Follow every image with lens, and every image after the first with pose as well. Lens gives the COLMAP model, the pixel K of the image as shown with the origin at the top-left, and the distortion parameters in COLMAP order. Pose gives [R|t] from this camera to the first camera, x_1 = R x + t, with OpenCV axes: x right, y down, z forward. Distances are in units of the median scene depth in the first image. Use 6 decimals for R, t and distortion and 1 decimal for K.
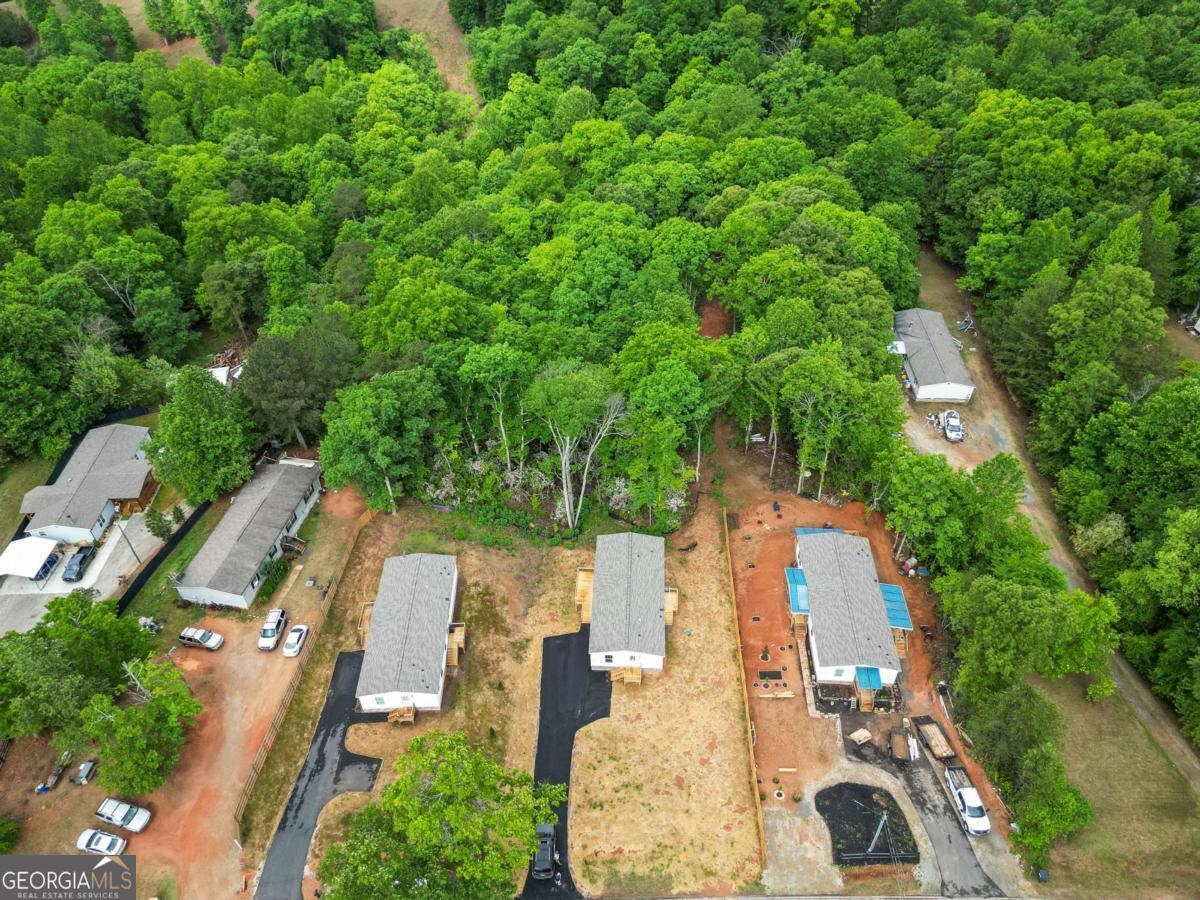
lens RADIAL K [[841.5, 0, 600.9], [0, 841.5, 439.6], [0, 0, 1]] dist [0.084870, -0.093078]
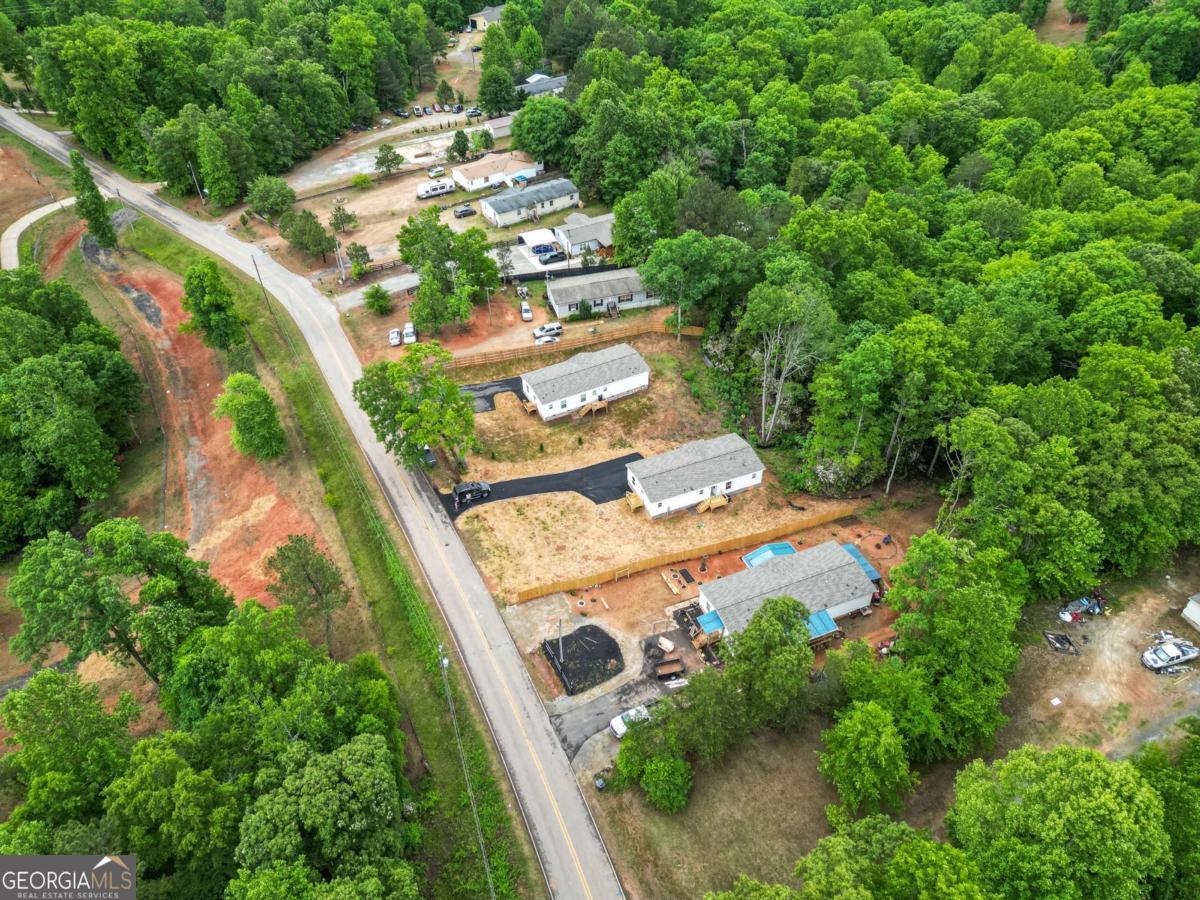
lens RADIAL K [[841.5, 0, 600.9], [0, 841.5, 439.6], [0, 0, 1]] dist [0.084870, -0.093078]
pose [[0.434313, 0.588297, -0.682113, 0.800189], [-0.584889, 0.760090, 0.283141, -0.109192], [0.685038, 0.275988, 0.674206, 0.116368]]
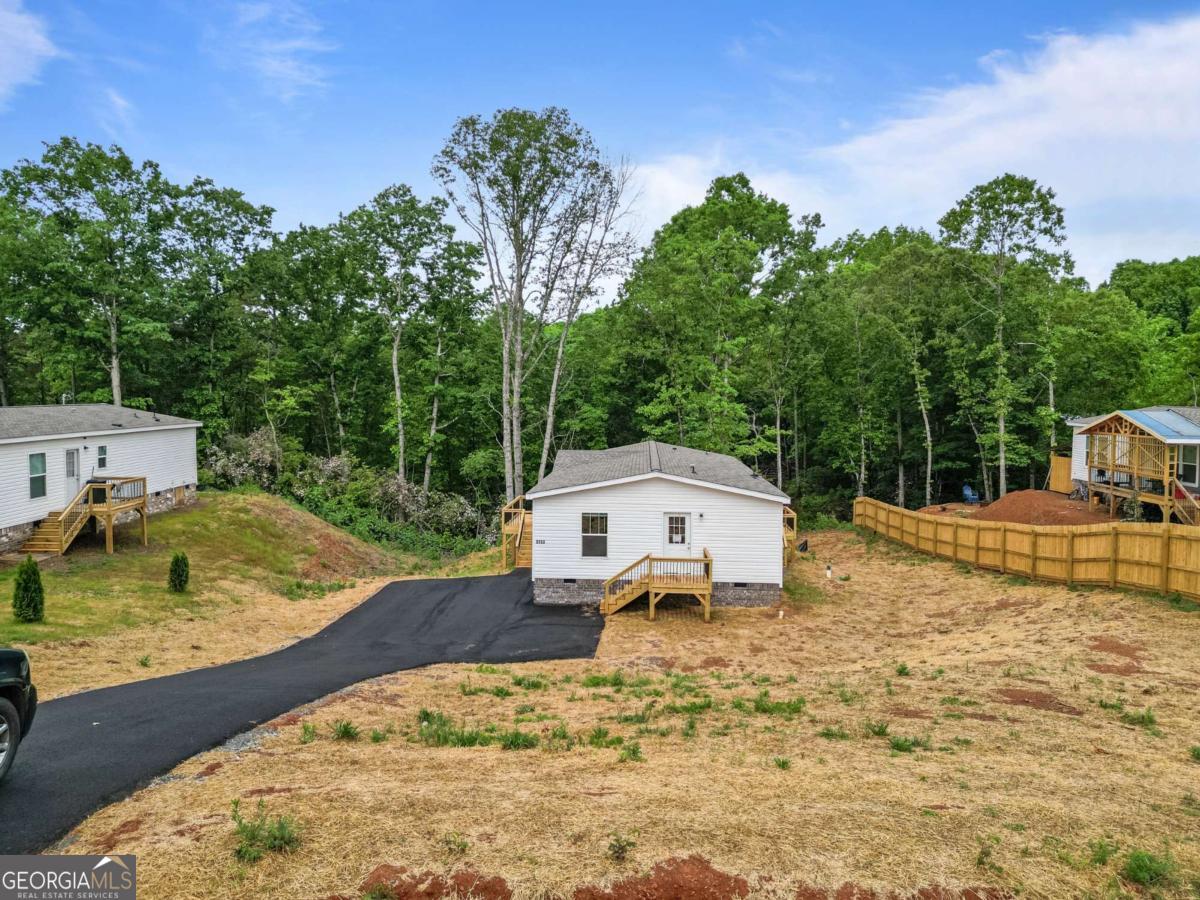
lens RADIAL K [[841.5, 0, 600.9], [0, 841.5, 439.6], [0, 0, 1]] dist [0.084870, -0.093078]
pose [[0.999857, 0.016917, 0.000322, 0.010951], [-0.013131, 0.787805, -0.615785, 0.412605], [-0.010670, 0.615692, 0.787914, 0.755856]]
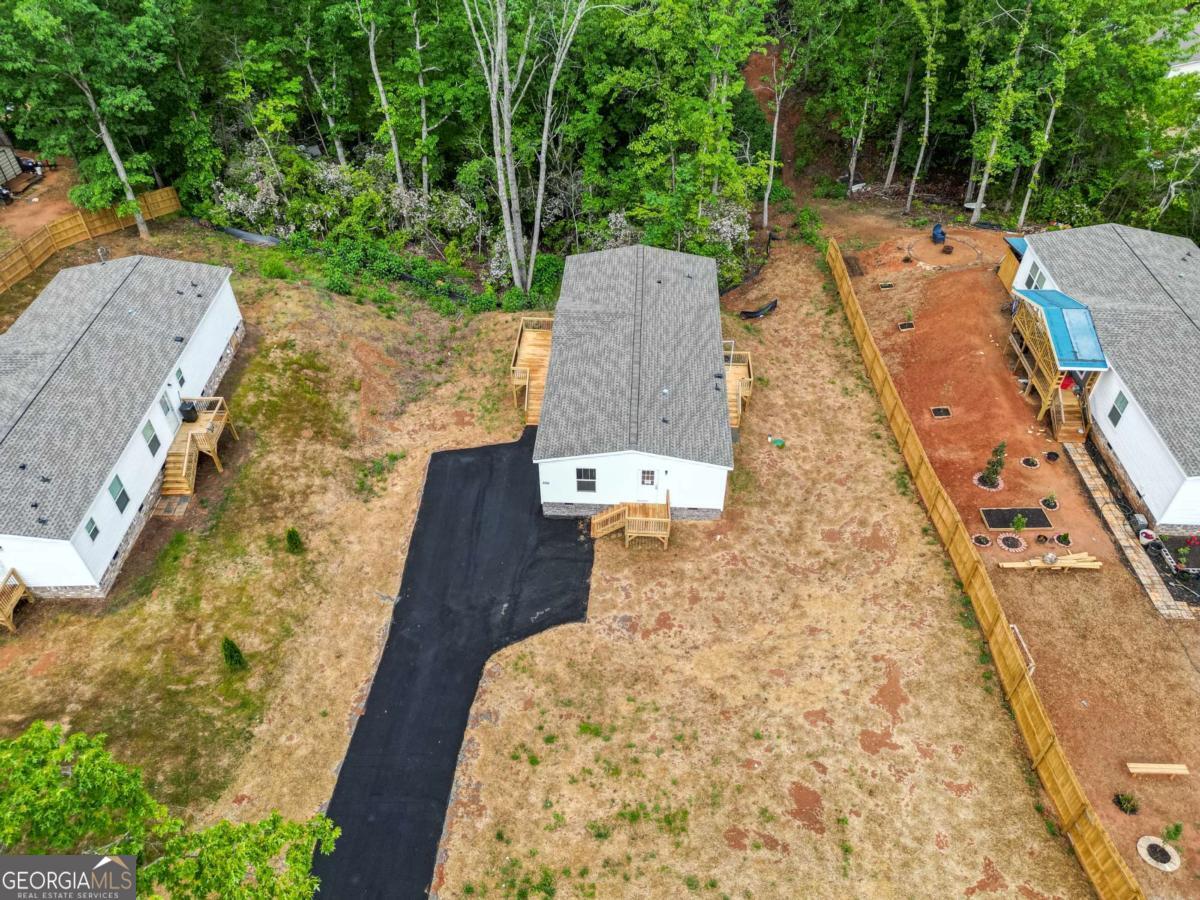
lens RADIAL K [[841.5, 0, 600.9], [0, 841.5, 439.6], [0, 0, 1]] dist [0.084870, -0.093078]
pose [[0.999969, 0.006268, 0.004707, 0.014323], [-0.006254, 0.999976, -0.002946, 0.242937], [-0.004725, 0.002917, 0.999985, 0.618524]]
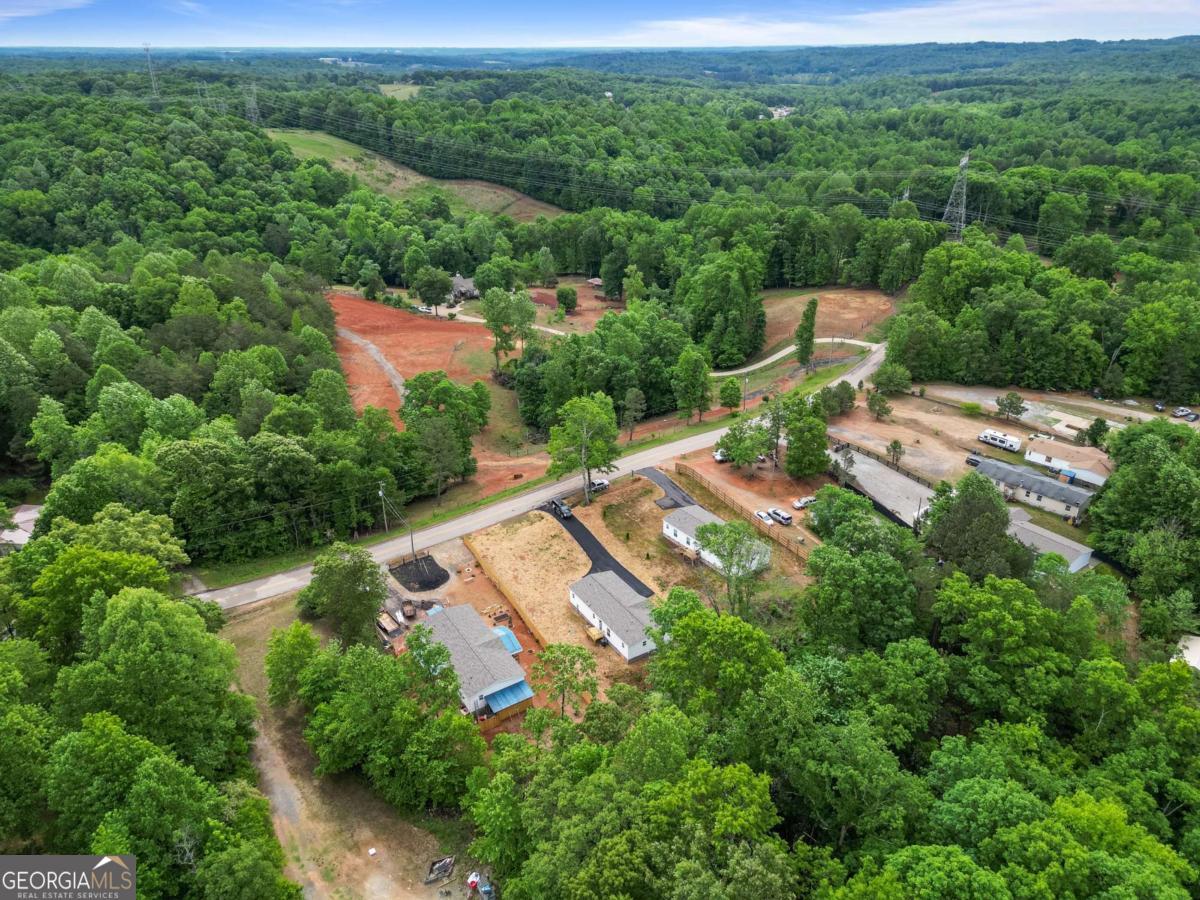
lens RADIAL K [[841.5, 0, 600.9], [0, 841.5, 439.6], [0, 0, 1]] dist [0.084870, -0.093078]
pose [[-0.816455, 0.250949, -0.520025, 0.716998], [-0.373445, 0.457399, 0.807047, -1.047492], [0.440387, 0.853118, -0.279730, 1.203811]]
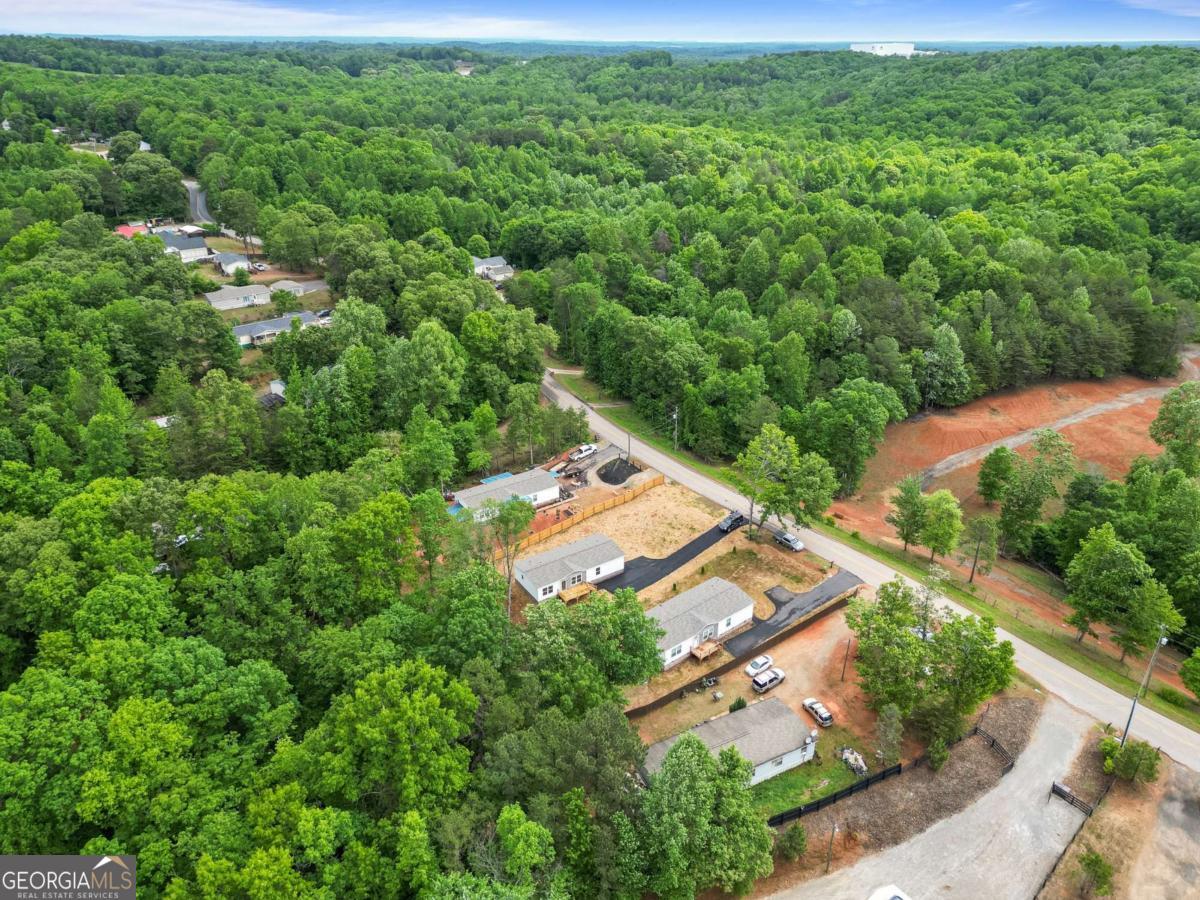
lens RADIAL K [[841.5, 0, 600.9], [0, 841.5, 439.6], [0, 0, 1]] dist [0.084870, -0.093078]
pose [[-0.598645, -0.339488, 0.725515, -1.019982], [0.528102, 0.513743, 0.676148, -0.906882], [-0.602273, 0.787918, -0.128266, 1.050921]]
